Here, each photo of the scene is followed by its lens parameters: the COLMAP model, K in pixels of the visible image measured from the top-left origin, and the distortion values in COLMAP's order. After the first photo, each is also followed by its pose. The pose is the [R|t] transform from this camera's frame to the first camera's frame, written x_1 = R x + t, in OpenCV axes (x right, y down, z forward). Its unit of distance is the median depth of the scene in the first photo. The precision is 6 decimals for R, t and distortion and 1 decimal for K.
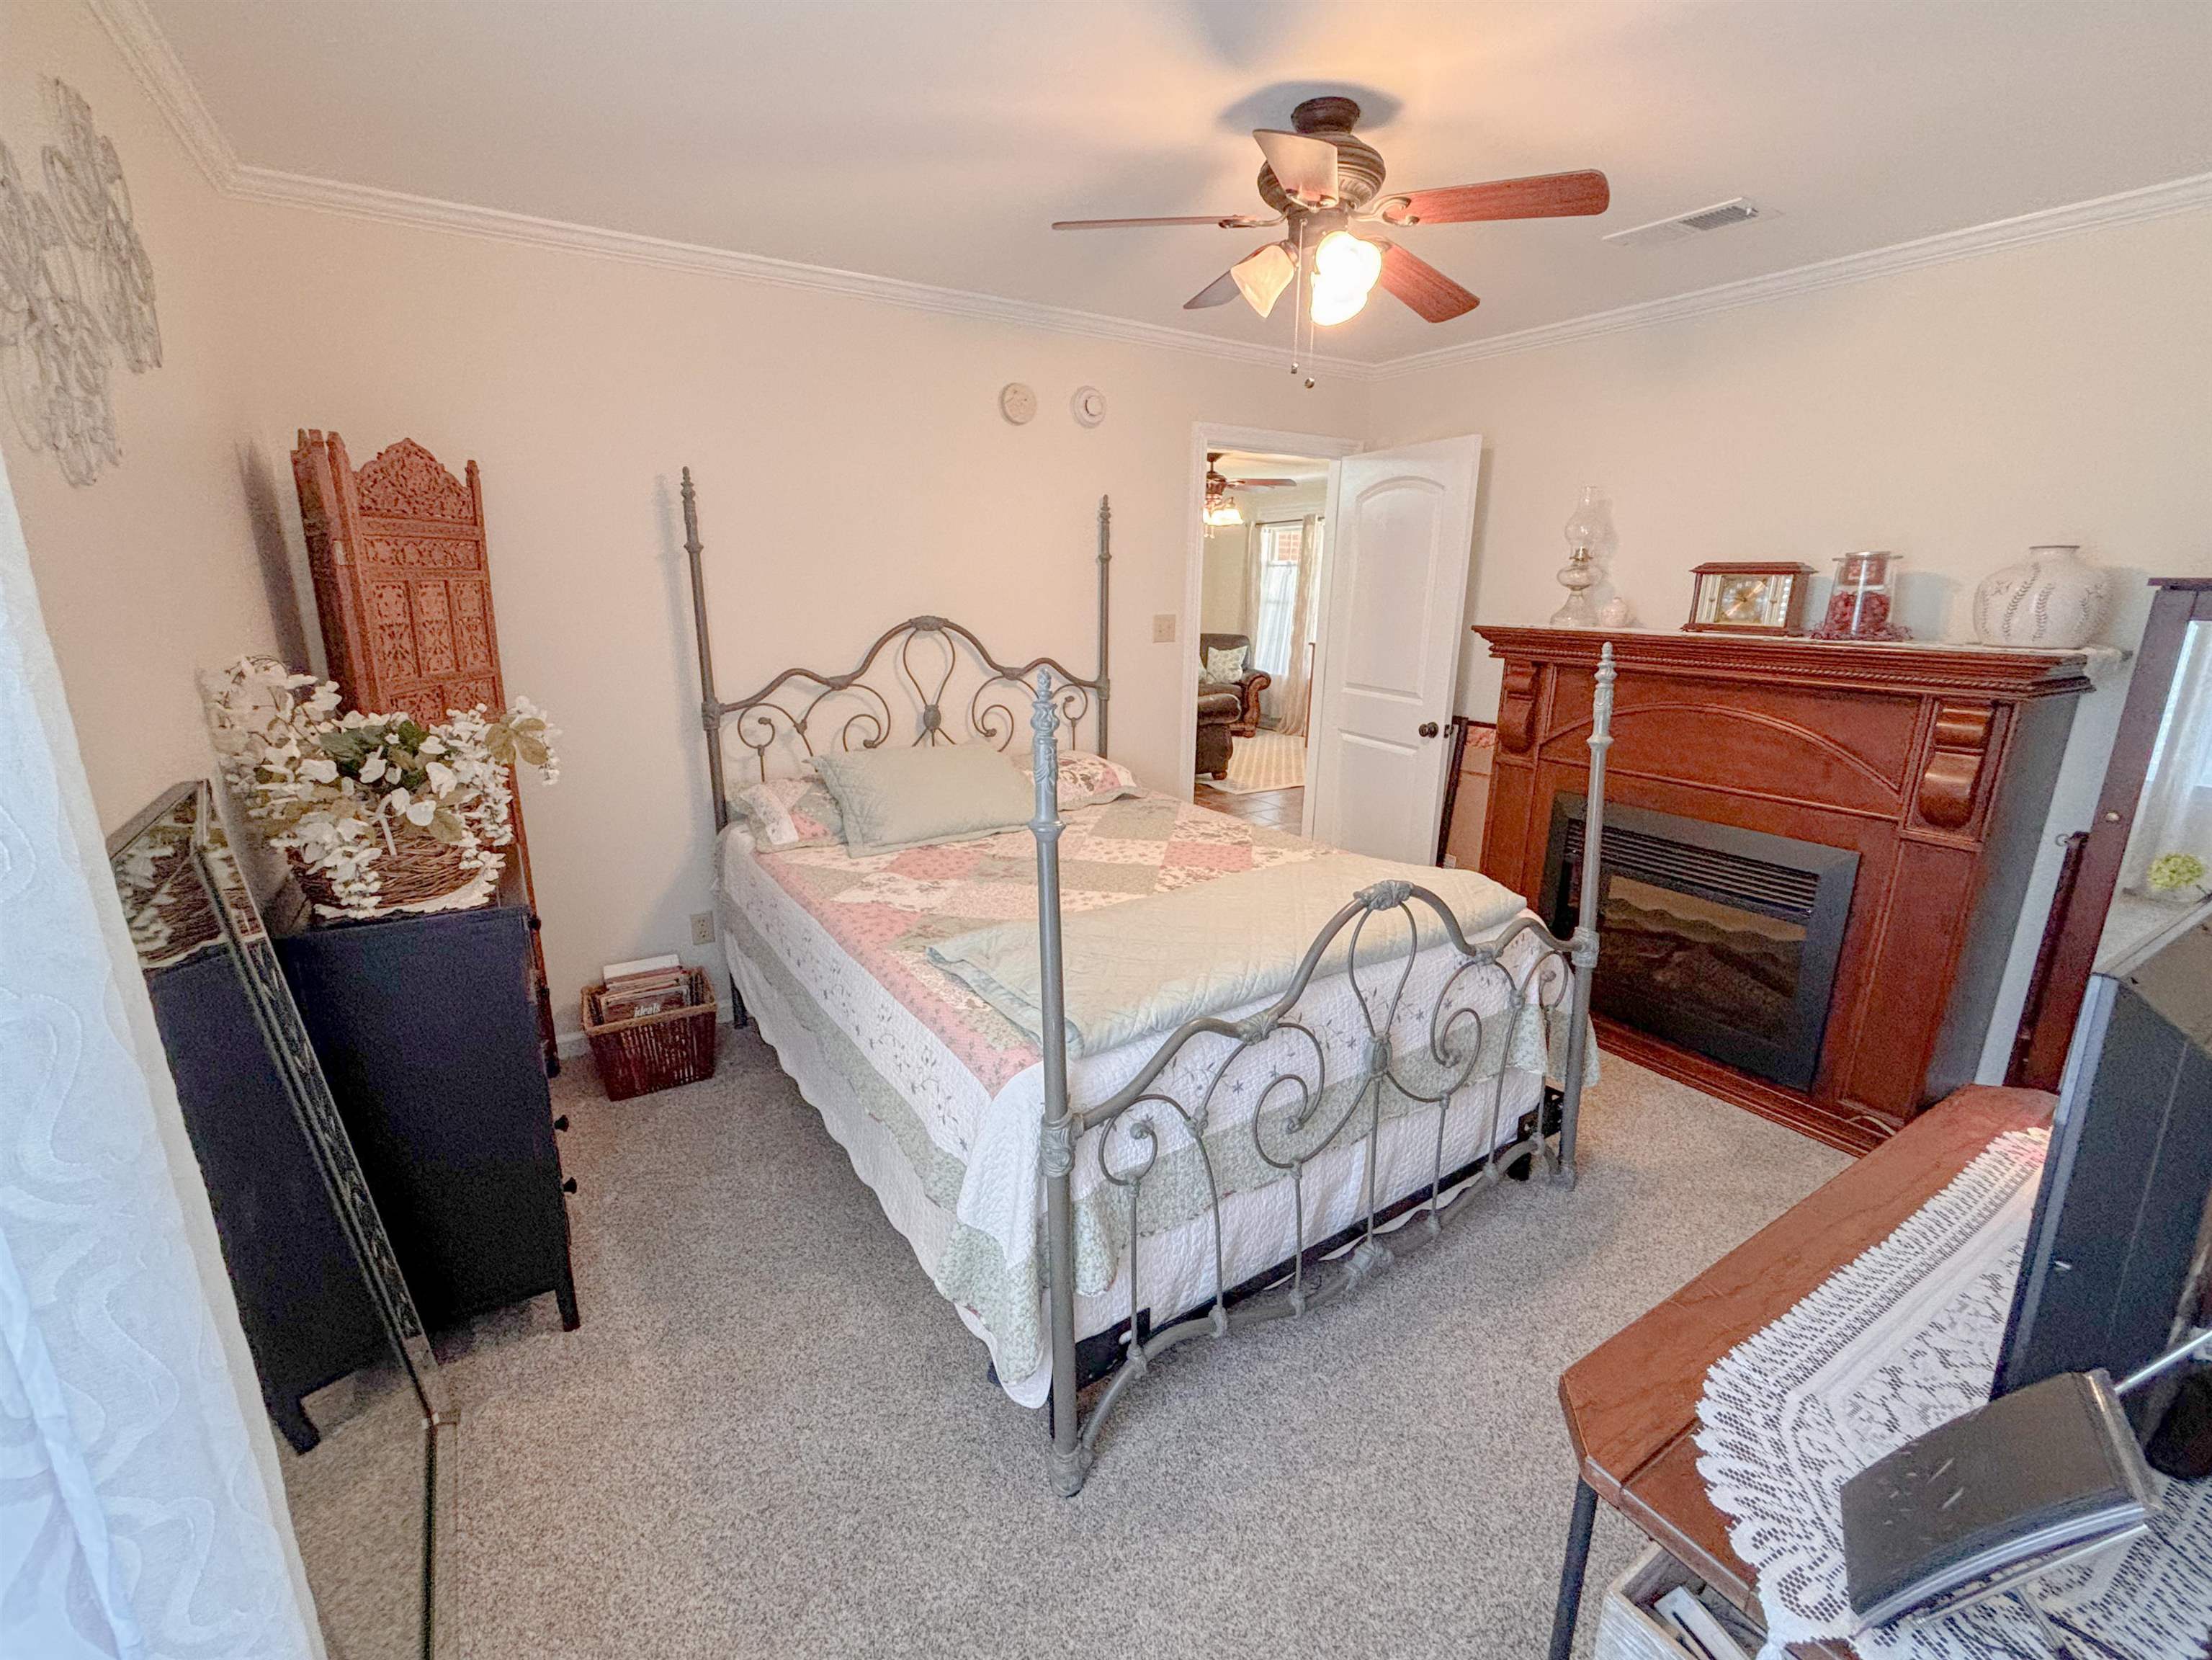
lens RADIAL K [[959.3, 0, 1099.5], [0, 959.3, 837.4], [0, 0, 1]] dist [0.000166, 0.000006]
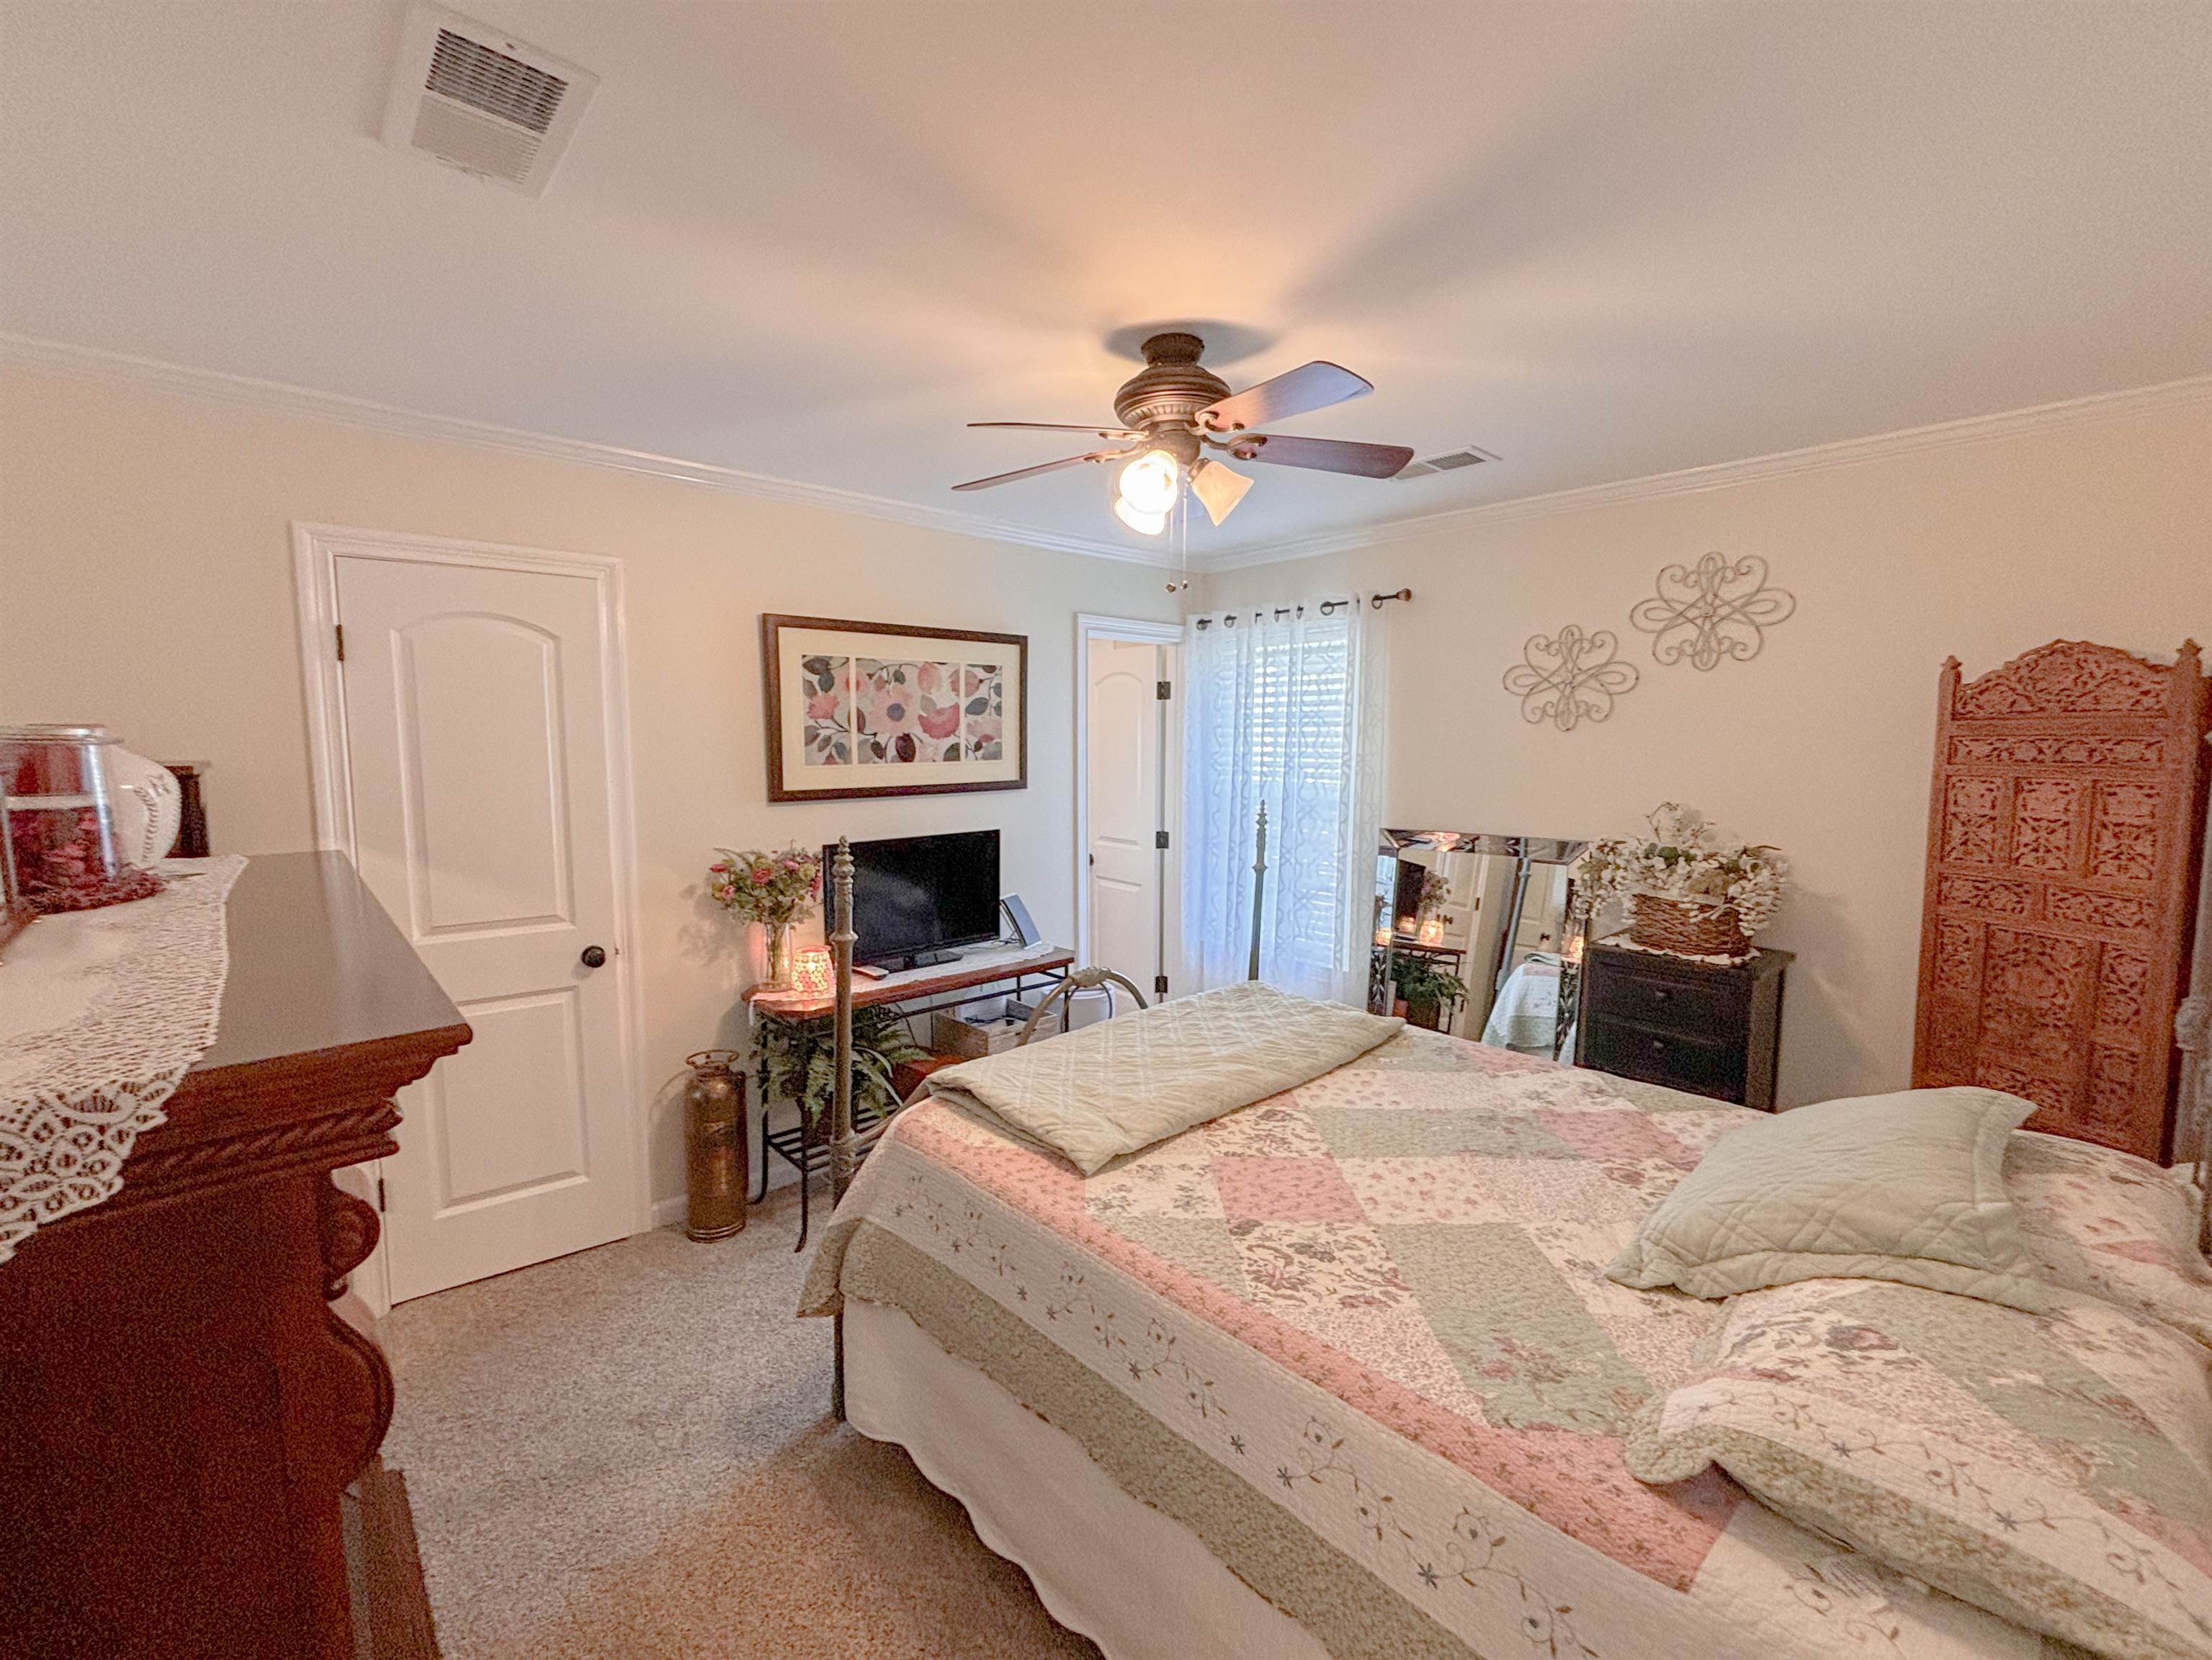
lens RADIAL K [[994.4, 0, 1105.2], [0, 994.4, 833.0], [0, 0, 1]] dist [0.000271, 0.000011]
pose [[-0.985402, 0.005724, -0.170147, 0.395988], [-0.055337, 0.934393, 0.351919, -0.498736], [0.160999, 0.356197, -0.920436, 1.738666]]
